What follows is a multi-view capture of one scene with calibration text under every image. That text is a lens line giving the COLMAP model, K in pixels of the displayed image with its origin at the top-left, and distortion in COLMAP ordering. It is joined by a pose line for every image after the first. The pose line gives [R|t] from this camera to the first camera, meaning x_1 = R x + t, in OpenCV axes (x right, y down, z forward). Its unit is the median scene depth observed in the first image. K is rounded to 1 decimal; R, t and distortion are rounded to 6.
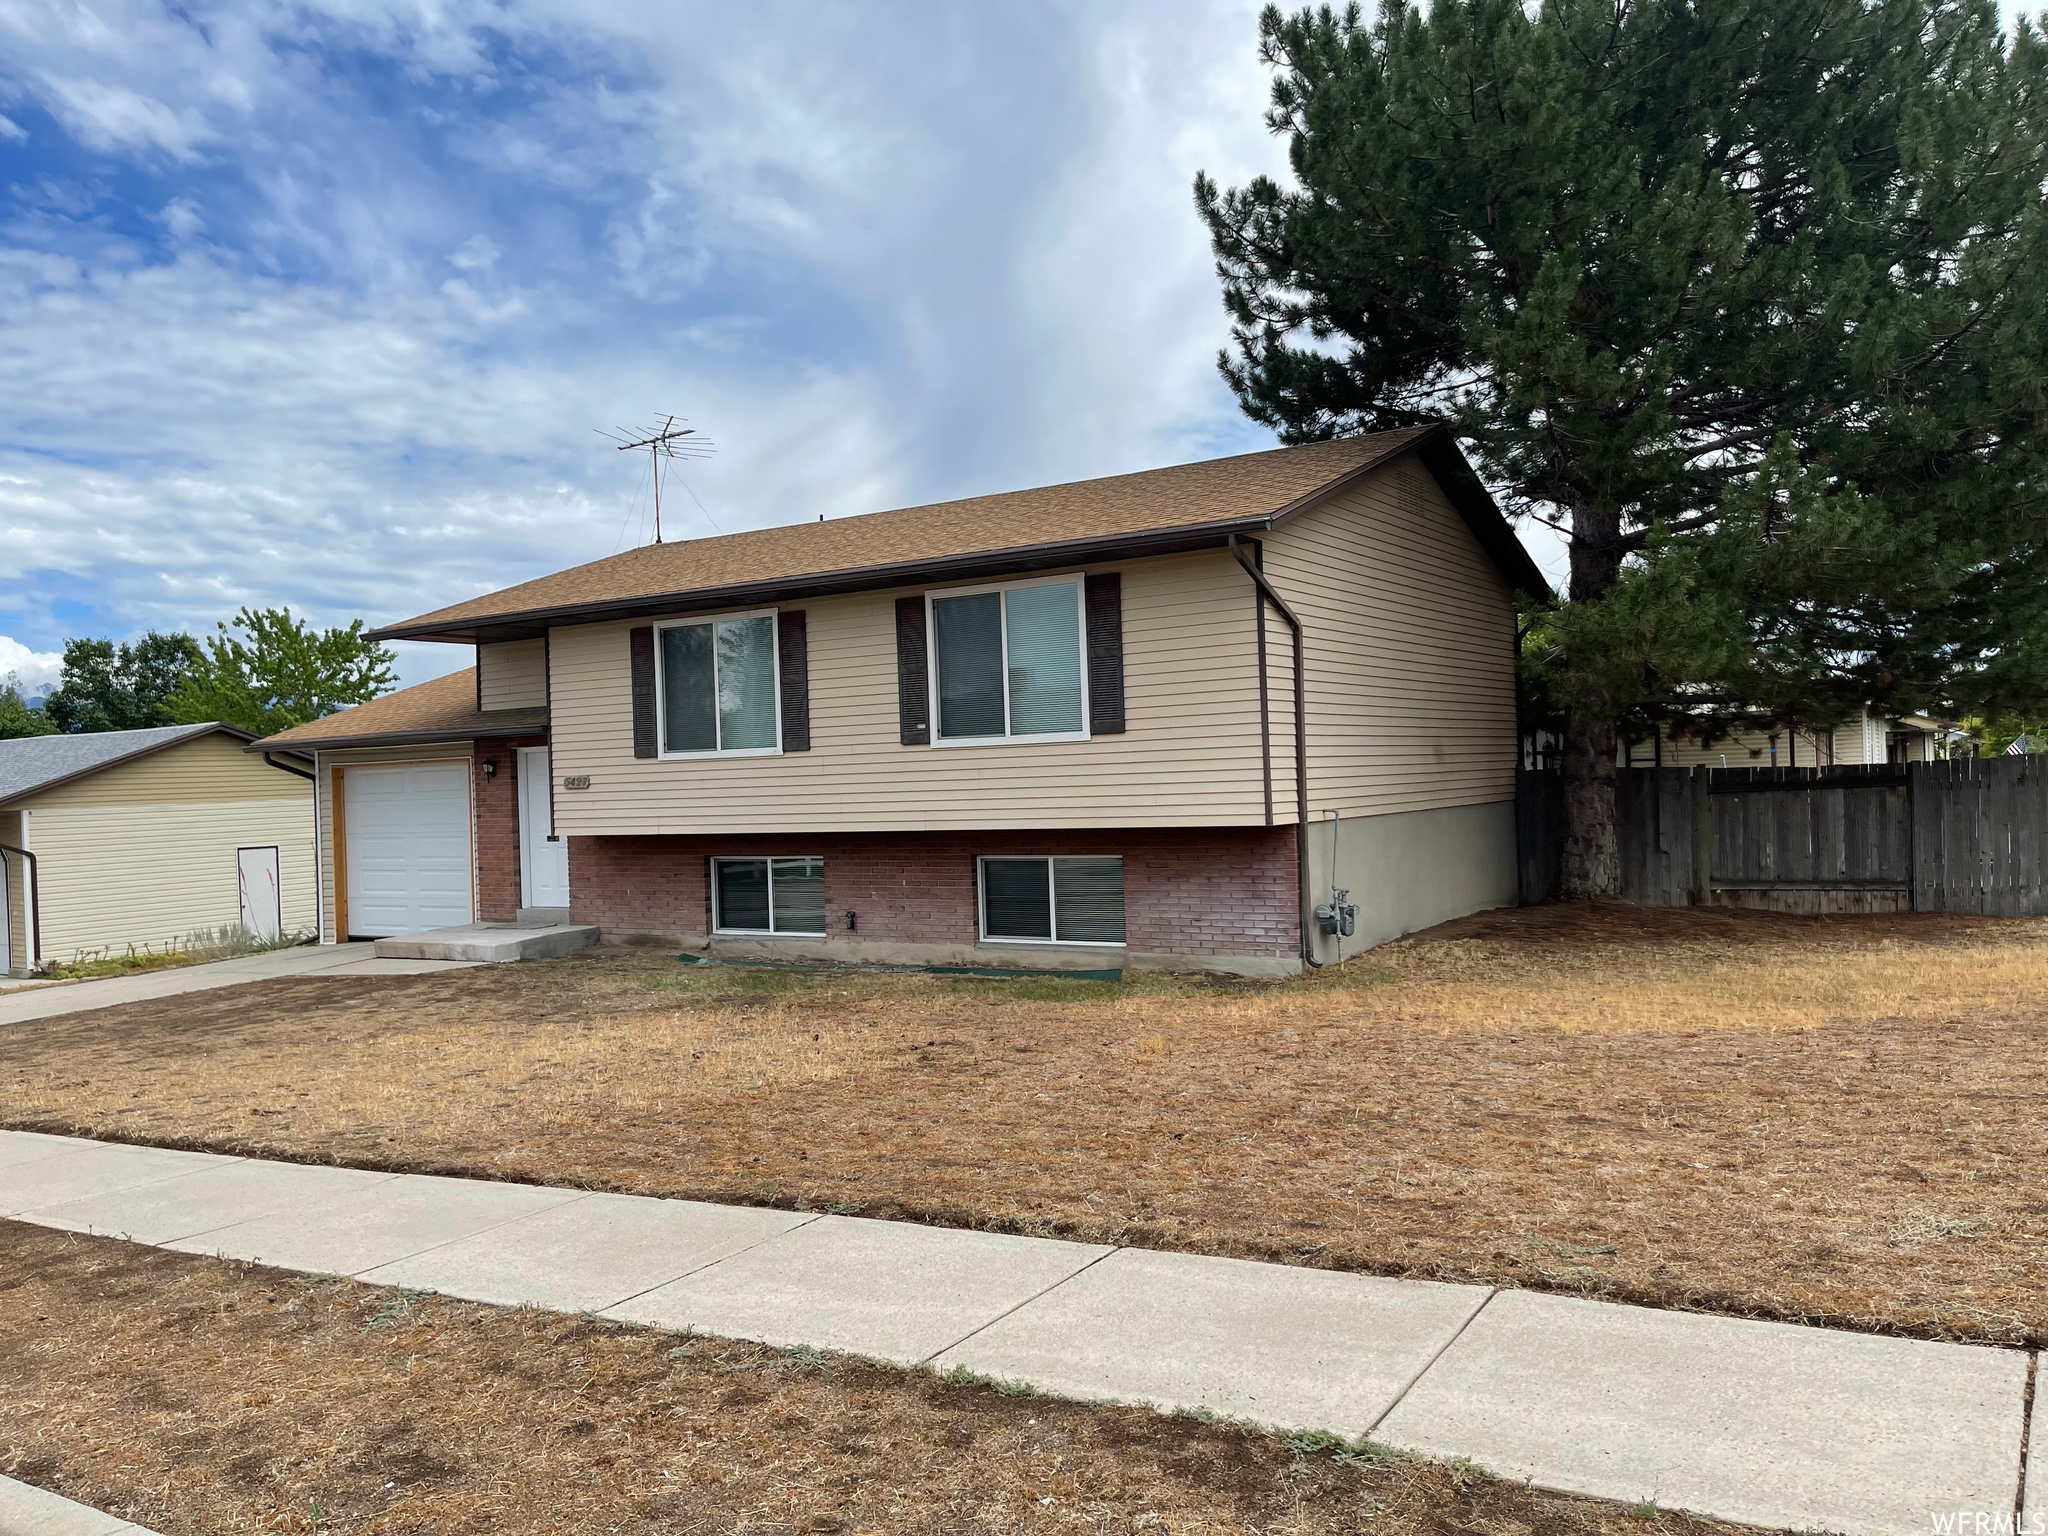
lens RADIAL K [[1545.5, 0, 1030.2], [0, 1545.5, 779.3], [0, 0, 1]] dist [0.054229, -0.033990]
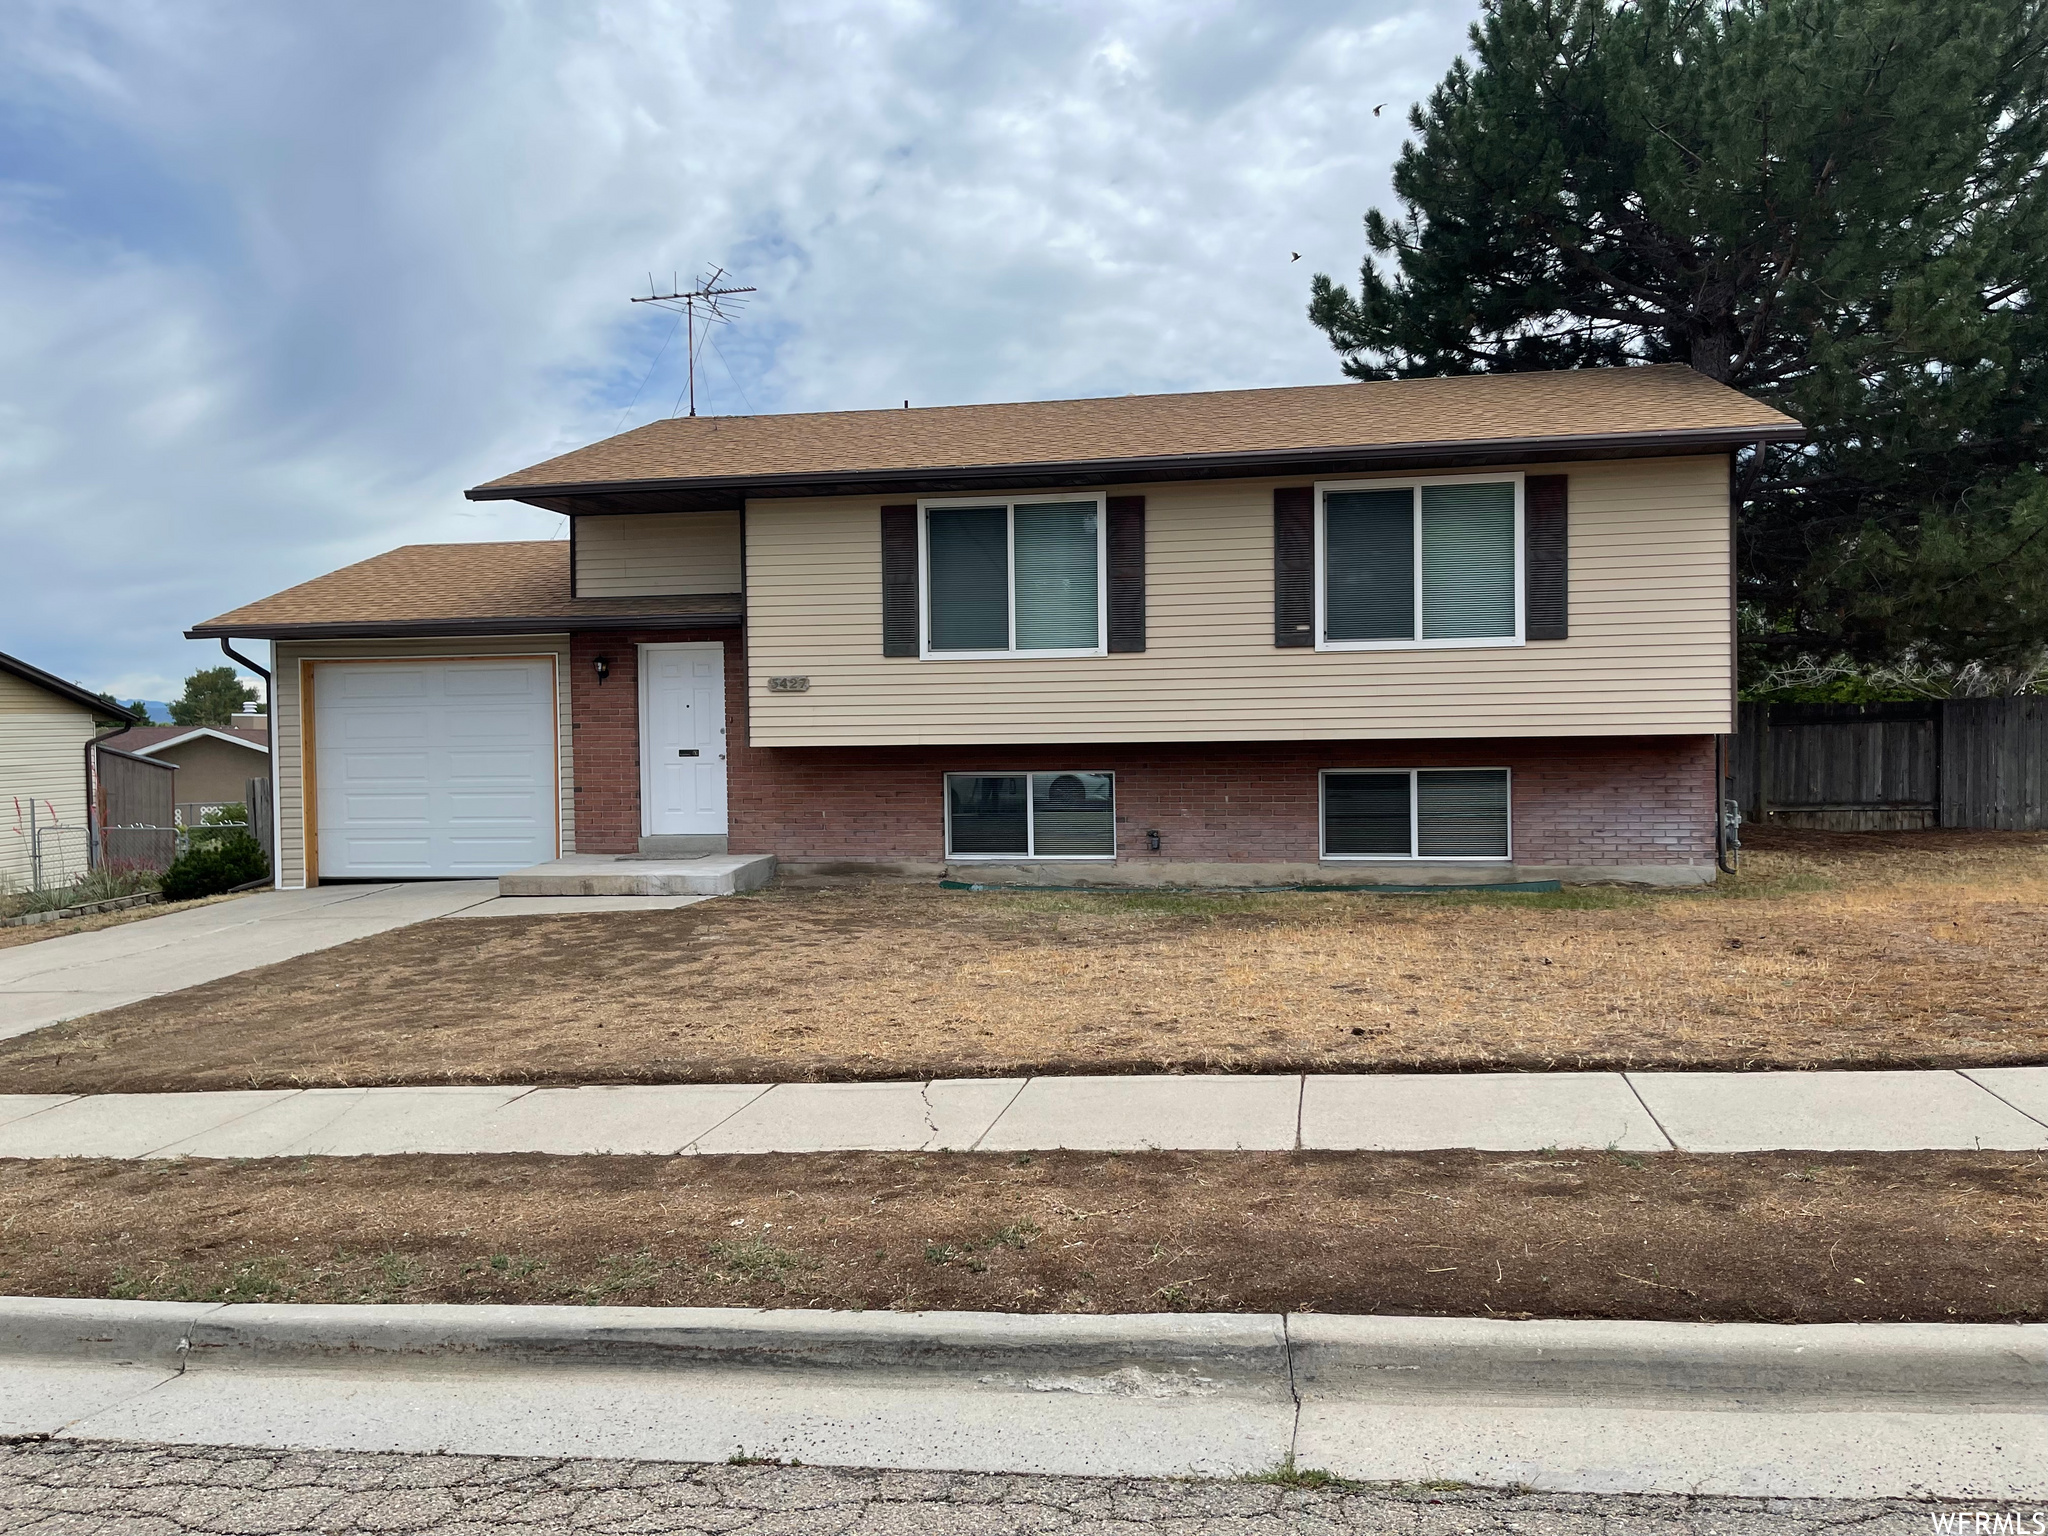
lens RADIAL K [[1545.5, 0, 1023.6], [0, 1545.5, 772.2], [0, 0, 1]] dist [0.054229, -0.033990]
pose [[0.927348, 0.009853, 0.374070, -0.509297], [-0.016872, 0.999738, 0.015493, 0.036504], [-0.373820, -0.020679, 0.927271, 0.172566]]
